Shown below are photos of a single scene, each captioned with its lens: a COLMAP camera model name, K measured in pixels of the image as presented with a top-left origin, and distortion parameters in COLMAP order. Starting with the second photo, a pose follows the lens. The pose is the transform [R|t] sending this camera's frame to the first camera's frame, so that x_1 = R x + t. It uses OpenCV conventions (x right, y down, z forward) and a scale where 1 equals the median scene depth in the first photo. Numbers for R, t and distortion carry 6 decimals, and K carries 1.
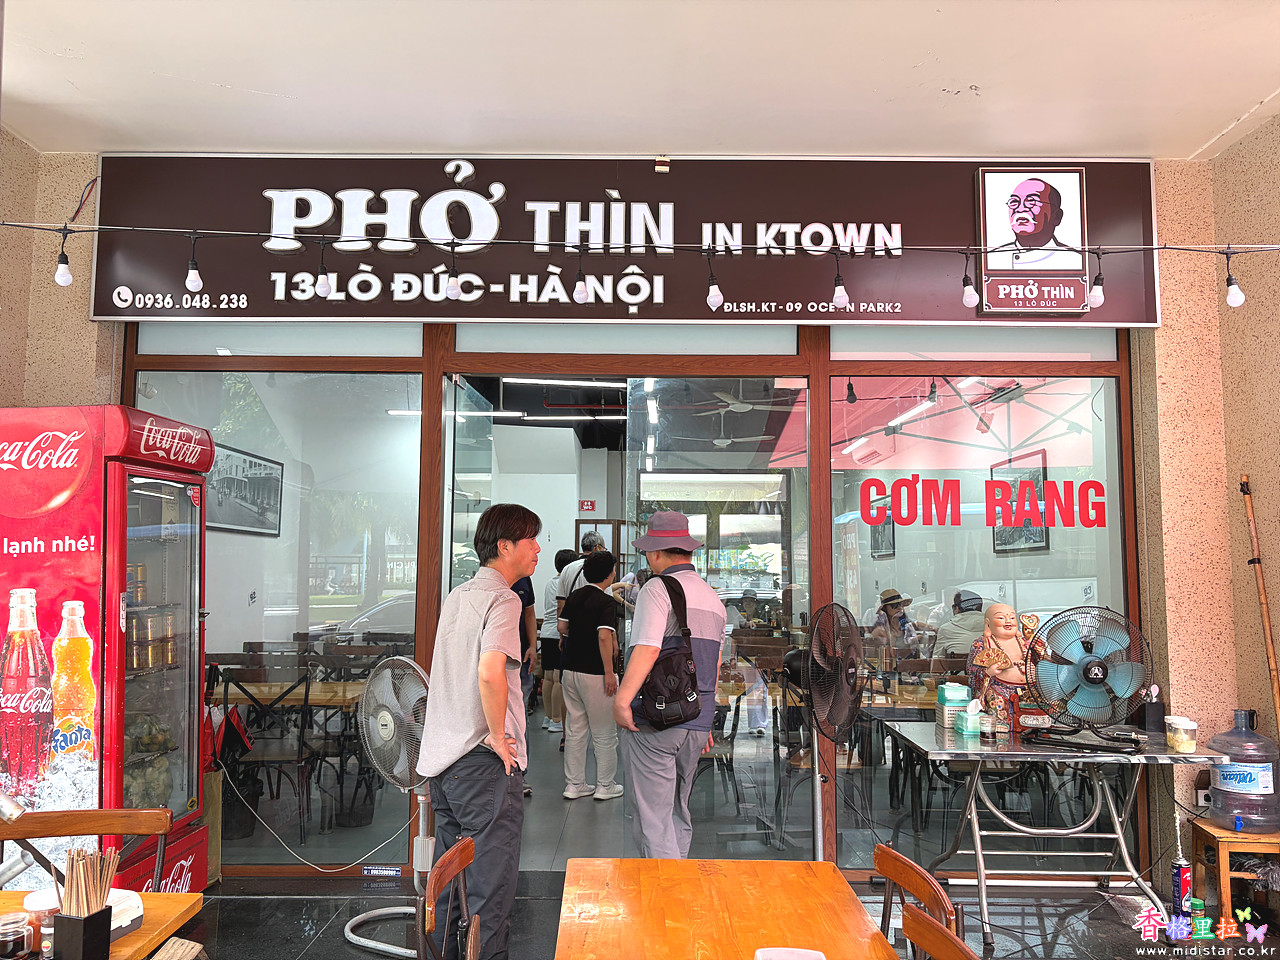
lens RADIAL K [[977.2, 0, 630.2], [0, 977.2, 485.7], [0, 0, 1]] dist [0.108498, -0.160344]
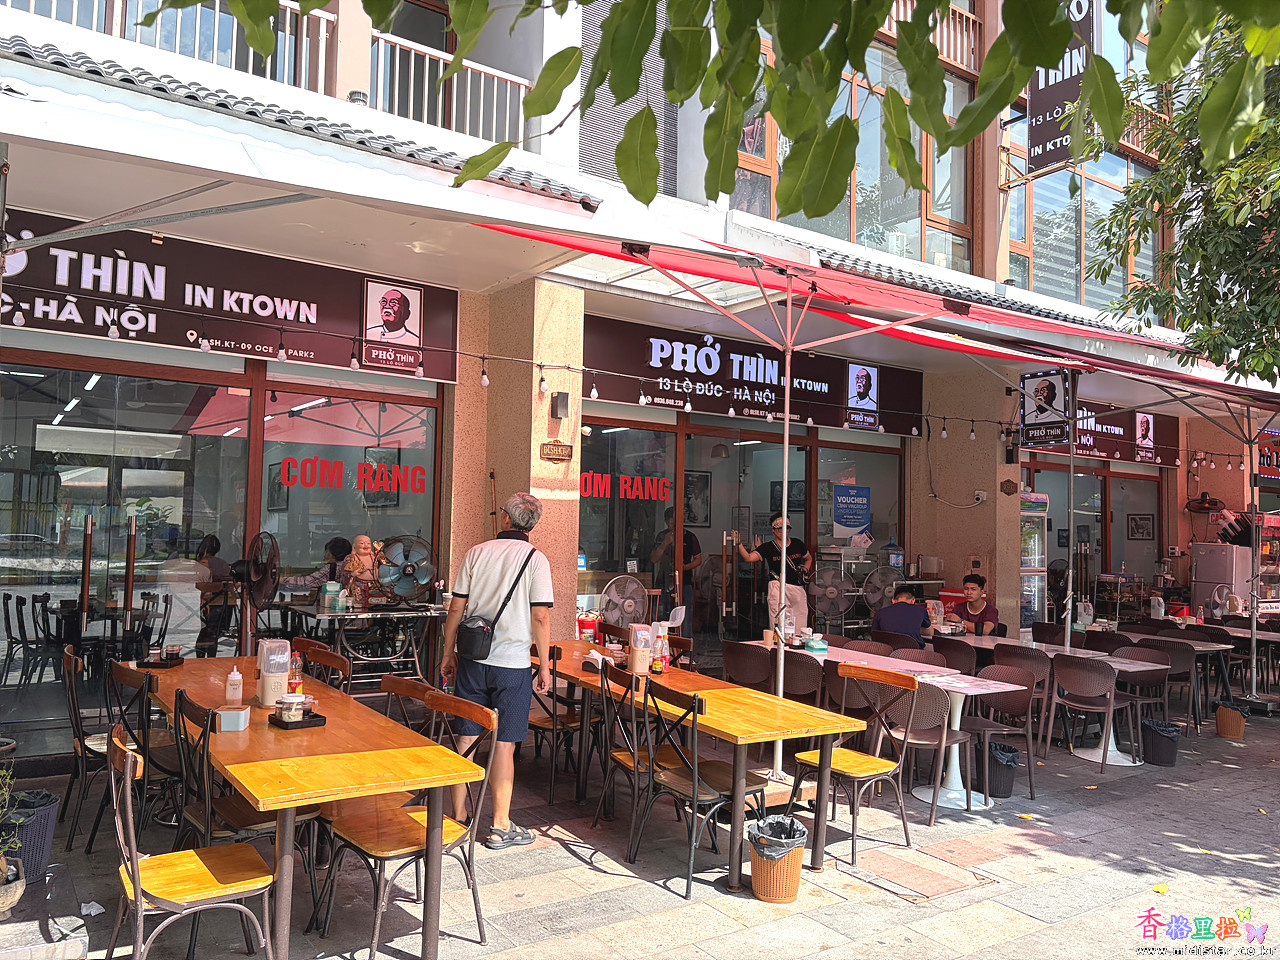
lens RADIAL K [[977.2, 0, 630.2], [0, 977.2, 485.7], [0, 0, 1]] dist [0.108498, -0.160344]
pose [[0.819279, 0.043387, 0.571752, -0.227074], [-0.066493, 0.997595, 0.019578, -0.030972], [-0.569527, -0.054057, 0.820193, -0.664543]]
